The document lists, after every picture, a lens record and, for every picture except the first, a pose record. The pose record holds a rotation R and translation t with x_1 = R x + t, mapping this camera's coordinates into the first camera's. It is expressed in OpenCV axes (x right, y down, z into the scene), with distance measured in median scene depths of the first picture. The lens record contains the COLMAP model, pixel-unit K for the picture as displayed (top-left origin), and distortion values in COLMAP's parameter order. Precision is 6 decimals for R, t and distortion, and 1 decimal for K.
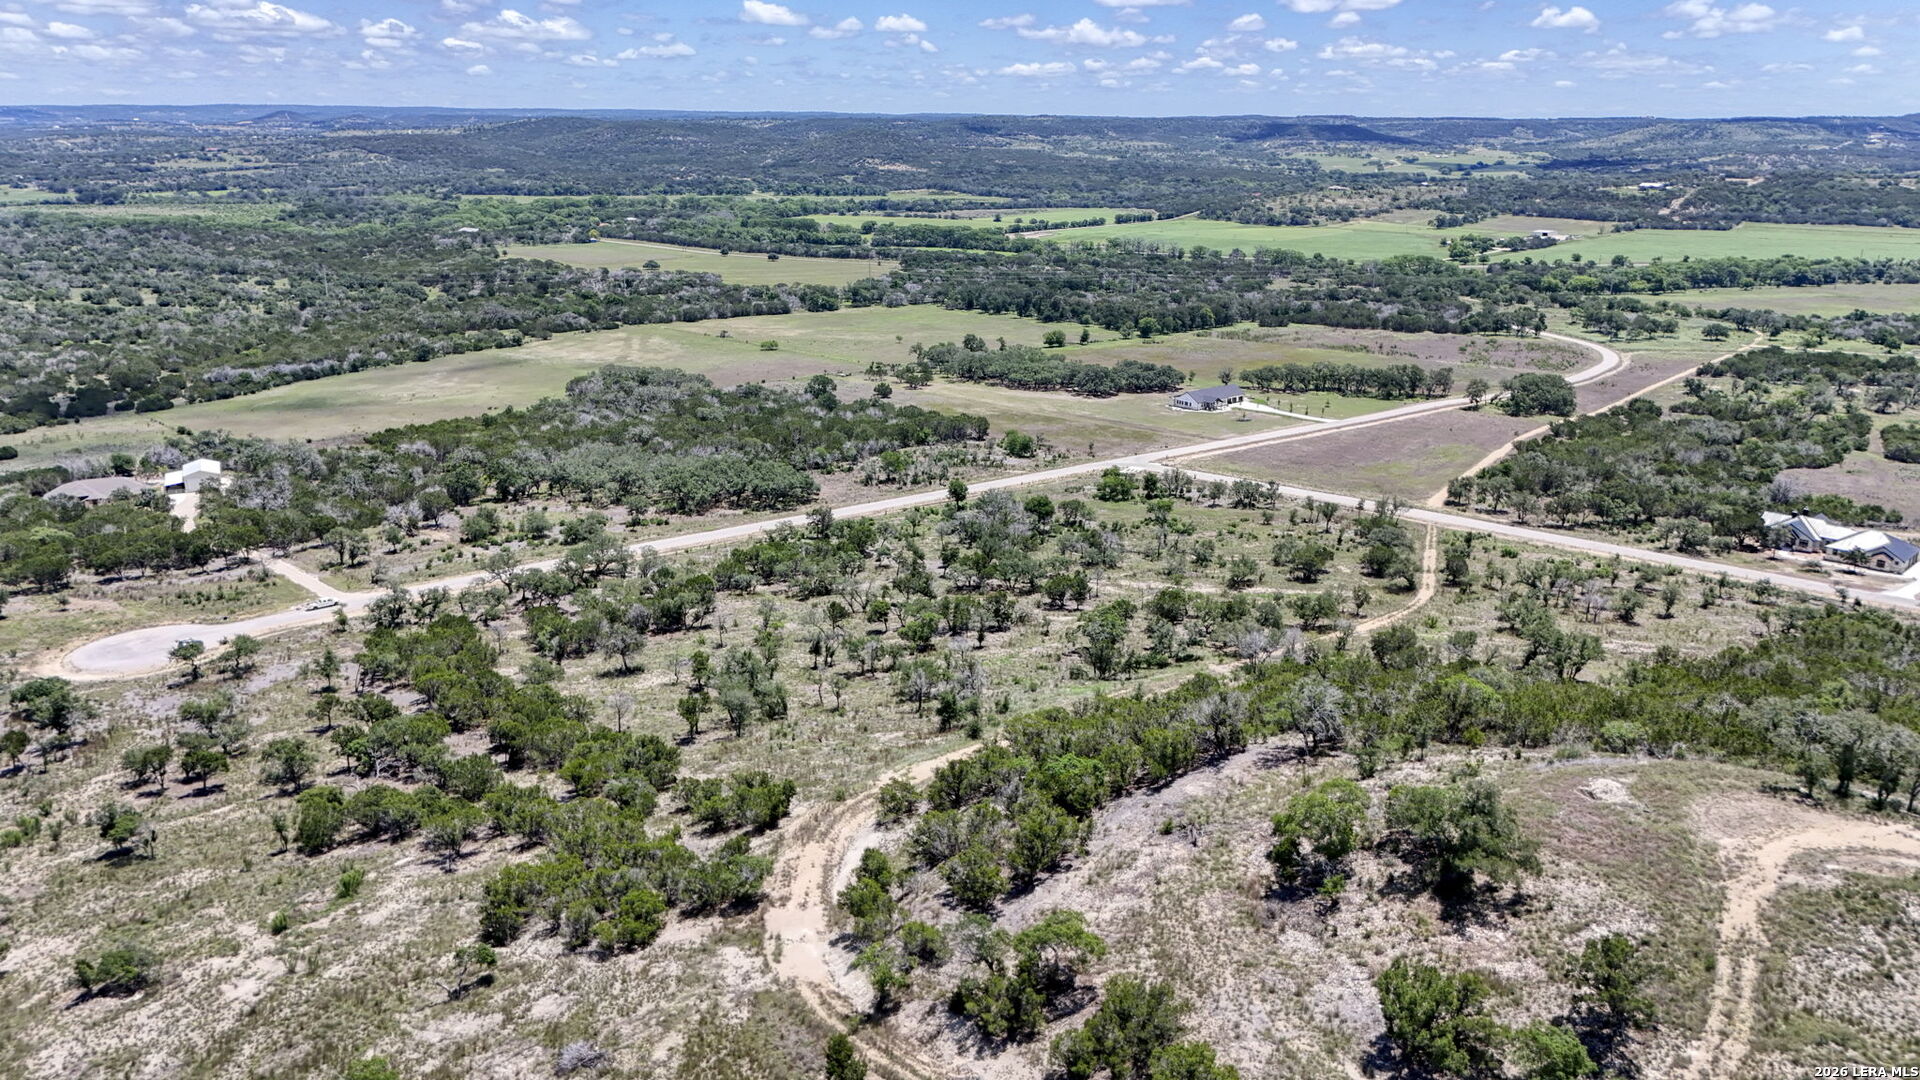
lens RADIAL K [[1401.6, 0, 954.8], [0, 1401.6, 552.1], [0, 0, 1]] dist [0.079124, -0.076321]
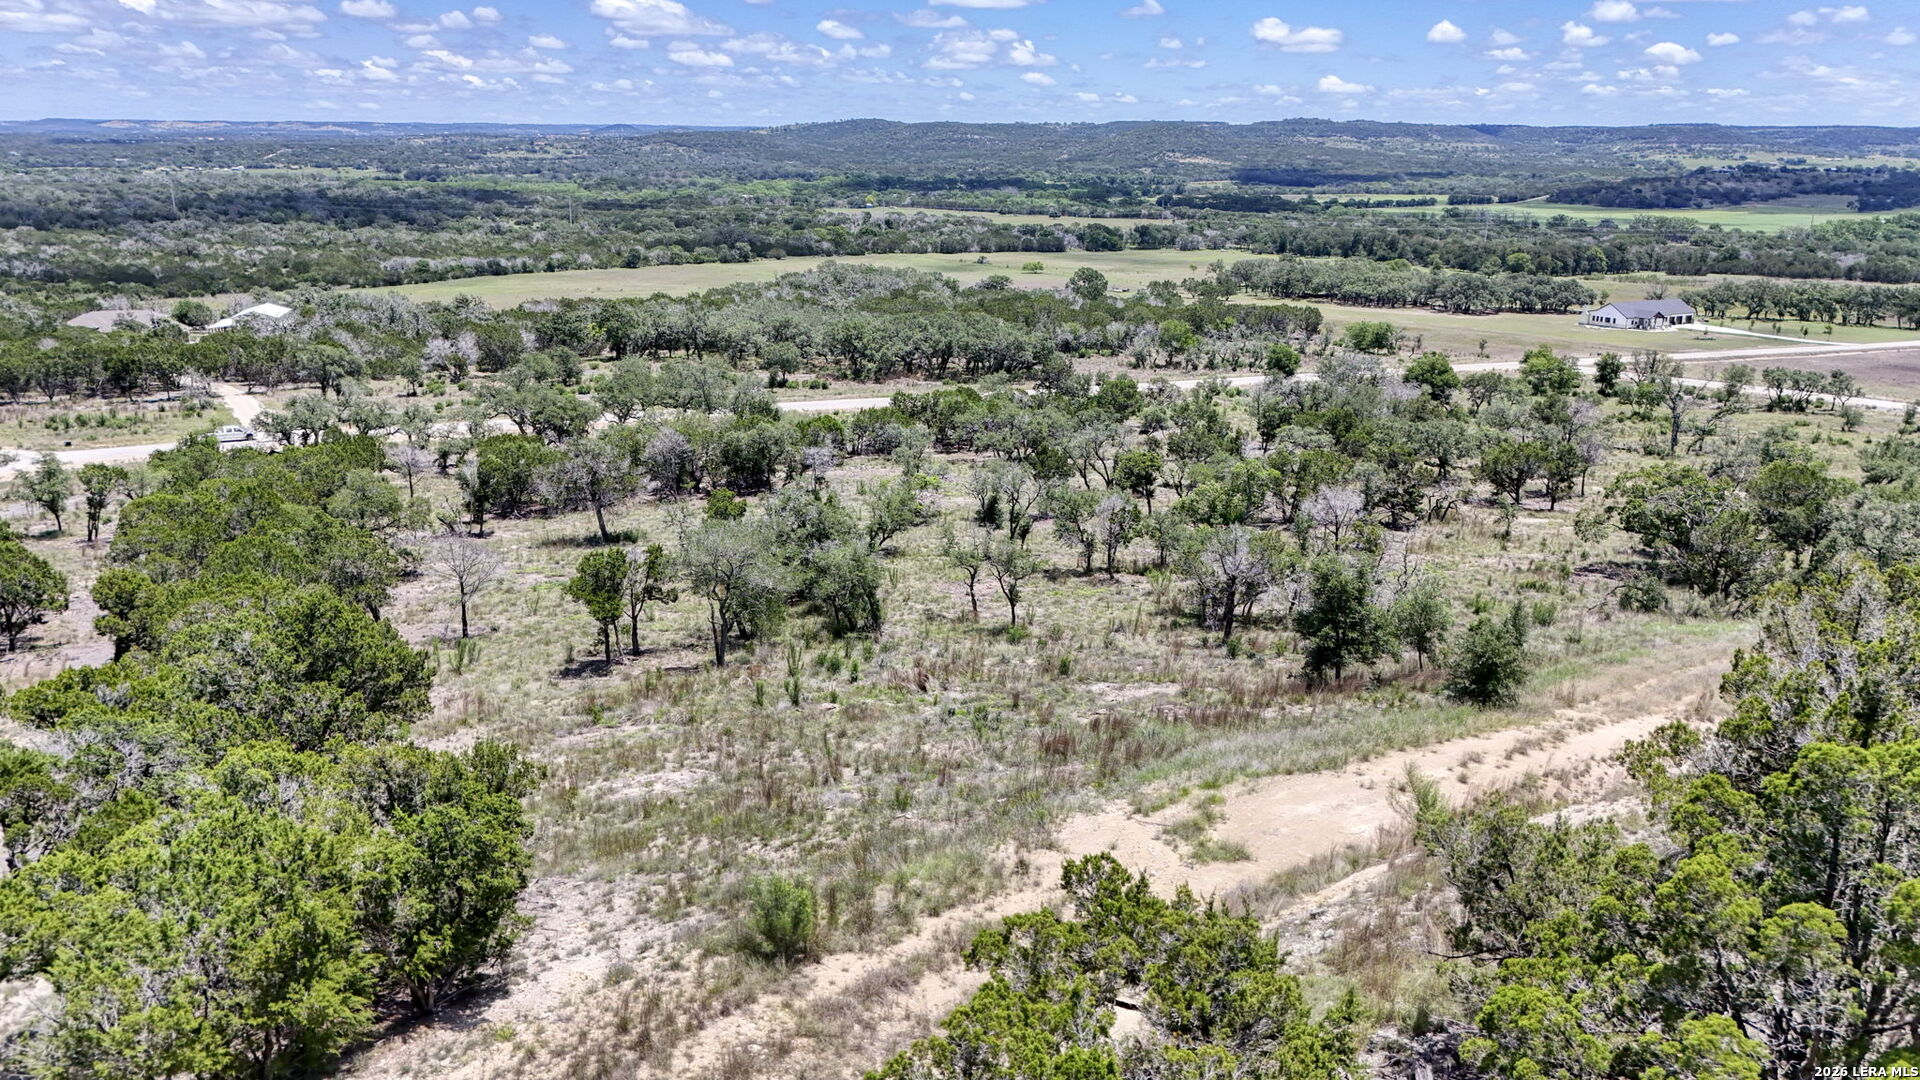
lens RADIAL K [[1405.3, 0, 961.6], [0, 1405.3, 538.8], [0, 0, 1]] dist [0.075461, -0.072838]
pose [[0.980012, 0.062126, -0.188987, -0.008058], [-0.066963, 0.997569, -0.019308, 0.031485], [0.187328, 0.031577, 0.981790, 0.202822]]
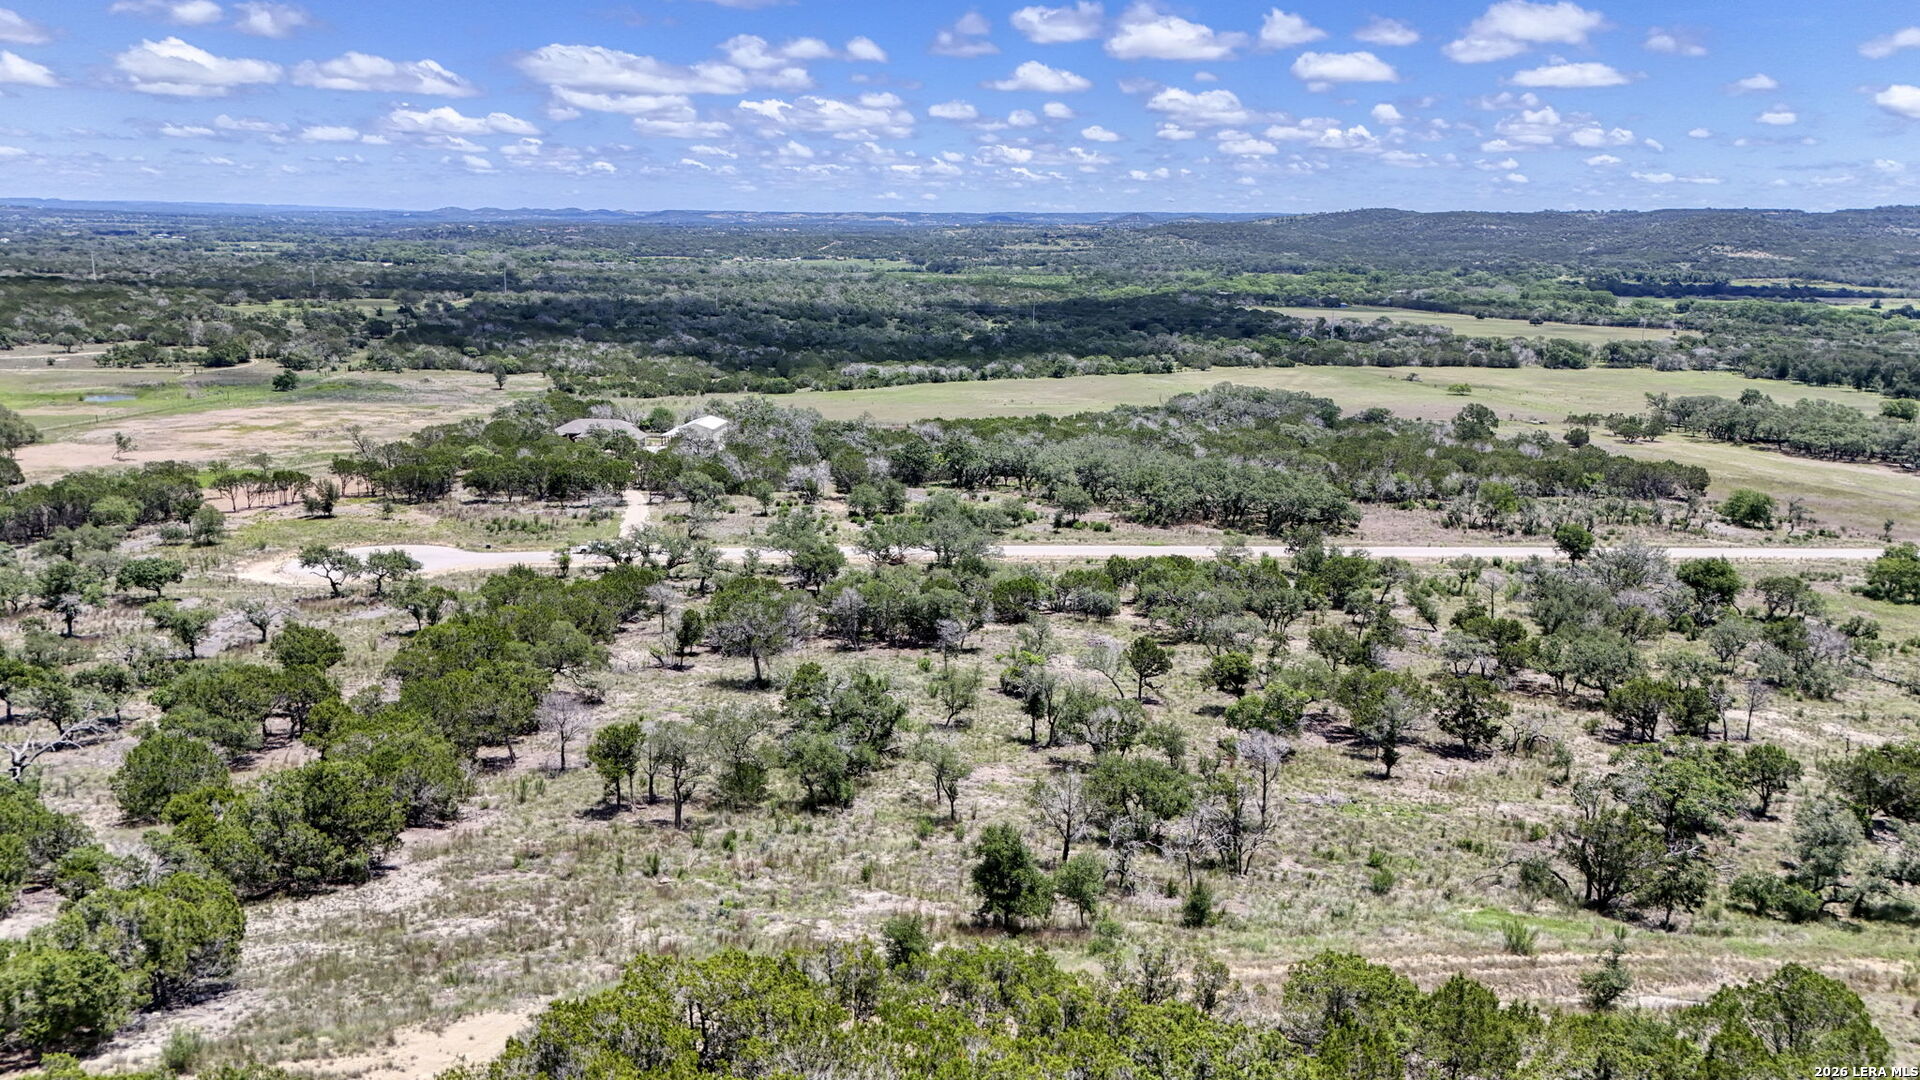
lens RADIAL K [[1405.3, 0, 957.6], [0, 1405.3, 533.9], [0, 0, 1]] dist [0.075461, -0.072838]
pose [[0.850451, 0.123031, -0.511466, 0.050034], [-0.165424, 0.985490, -0.038008, 0.011210], [0.499368, 0.116933, 0.858463, 0.193192]]
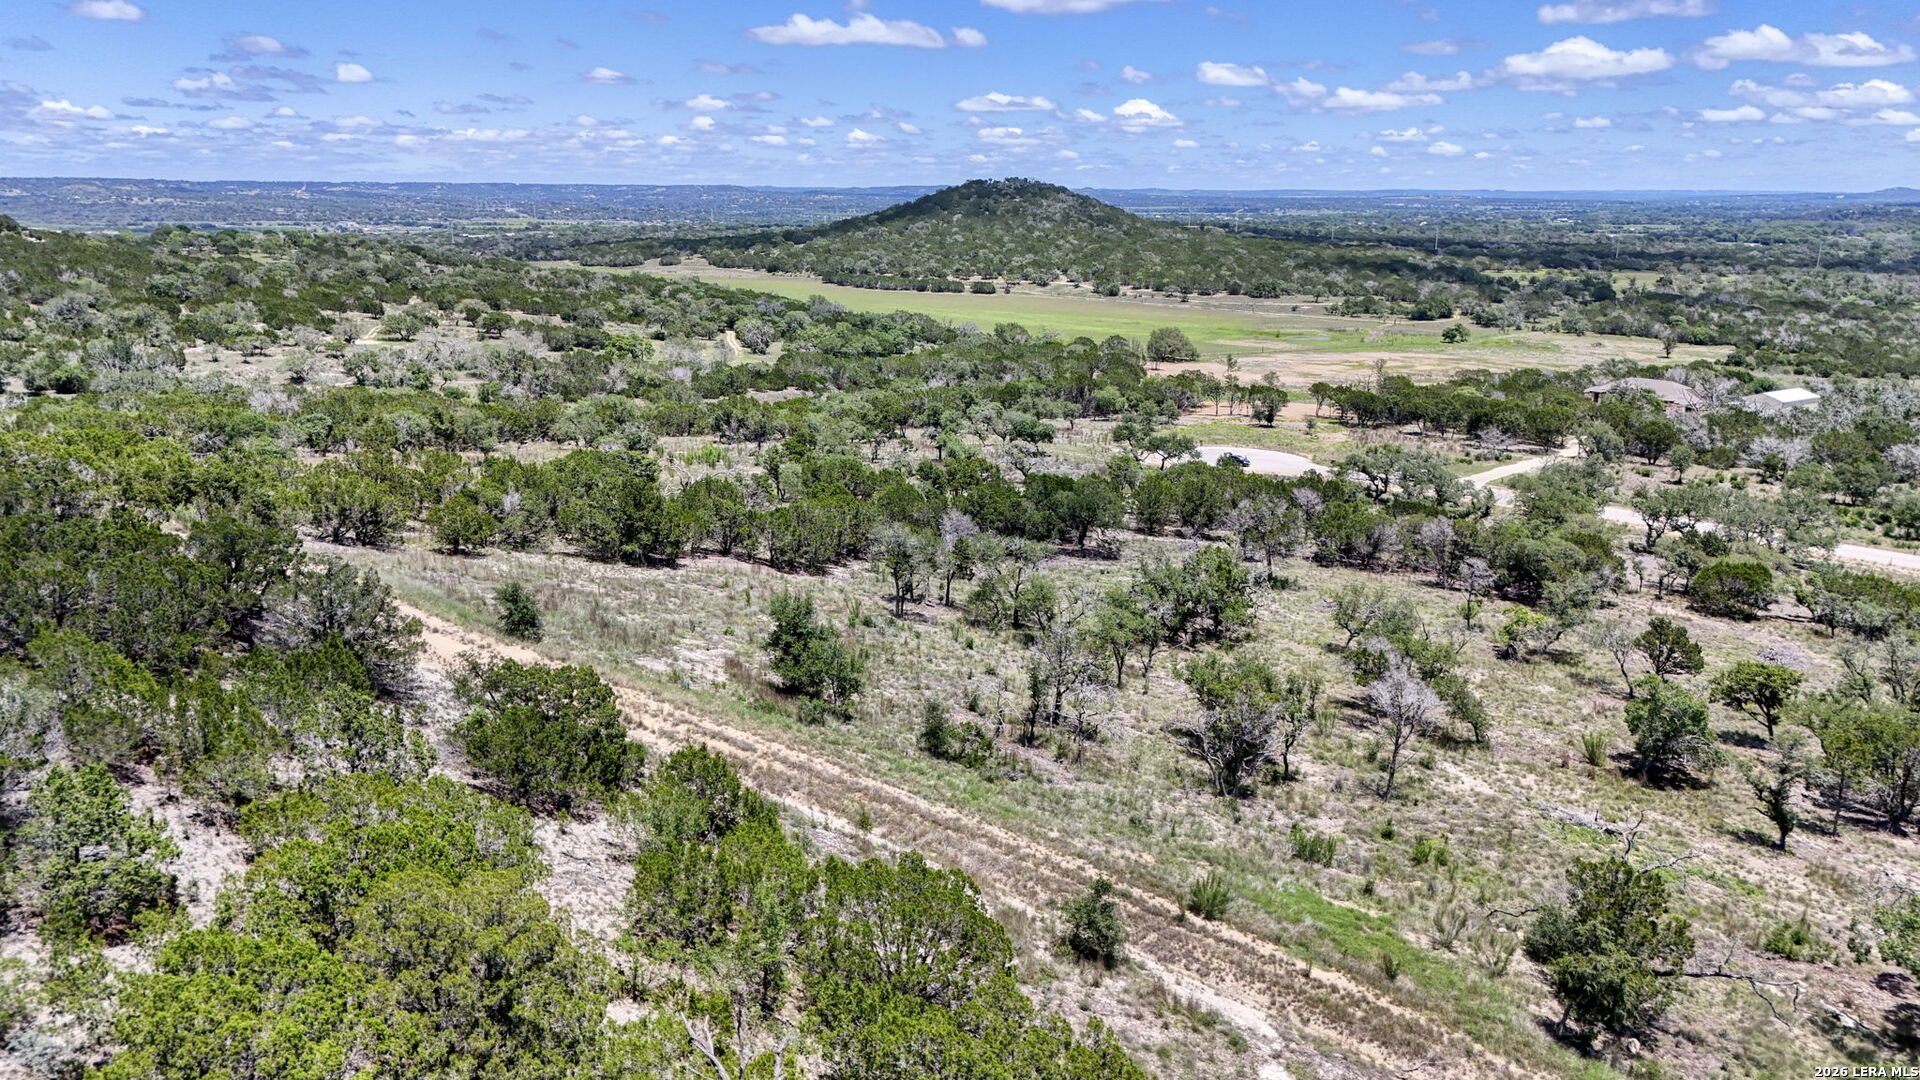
lens RADIAL K [[1401.6, 0, 959.9], [0, 1401.6, 542.6], [0, 0, 1]] dist [0.079124, -0.076321]
pose [[0.110828, 0.237041, -0.965157, 0.117953], [-0.294385, 0.935388, 0.195925, -0.003139], [0.949239, 0.262414, 0.173449, 0.284357]]
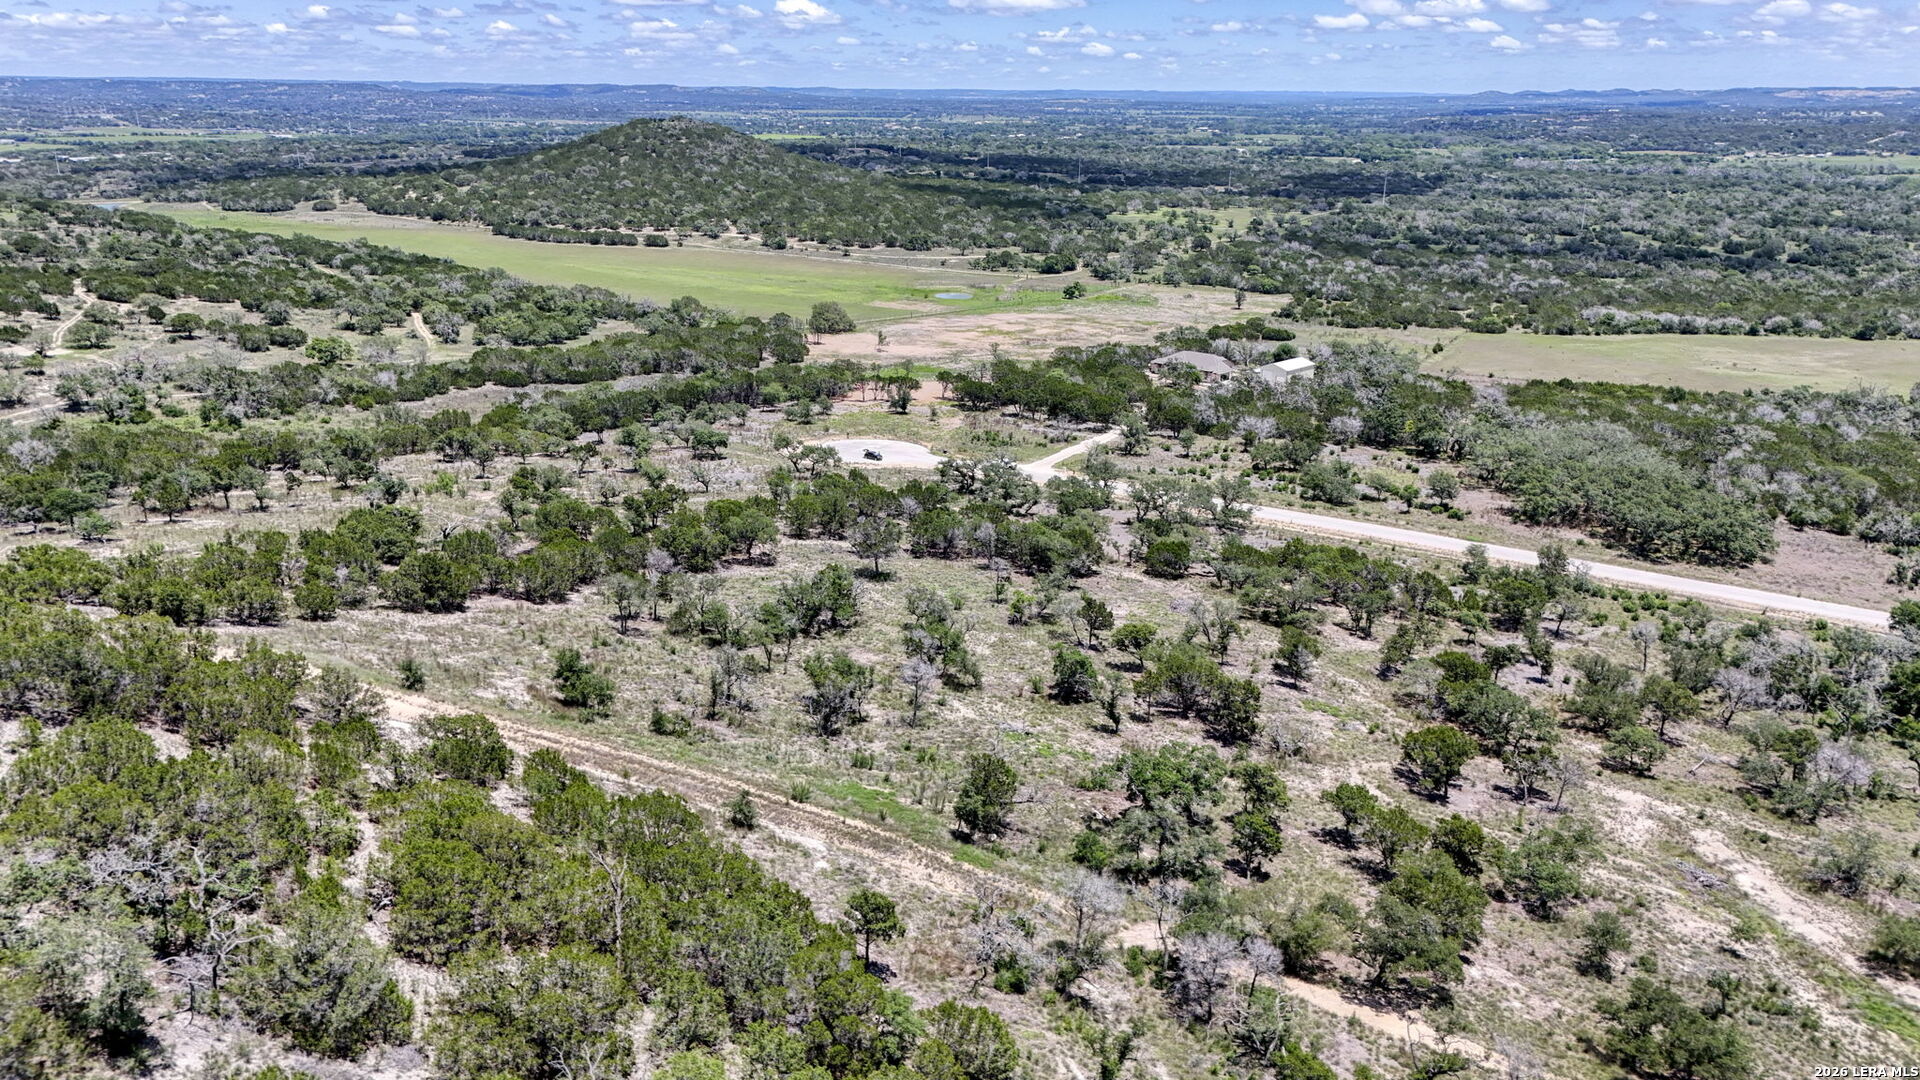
lens RADIAL K [[1401.6, 0, 957.8], [0, 1401.6, 543.6], [0, 0, 1]] dist [0.079124, -0.076321]
pose [[0.327472, 0.286838, -0.900270, 0.206477], [-0.280520, 0.939361, 0.197254, -0.044085], [0.902259, 0.187949, 0.388078, 0.260389]]
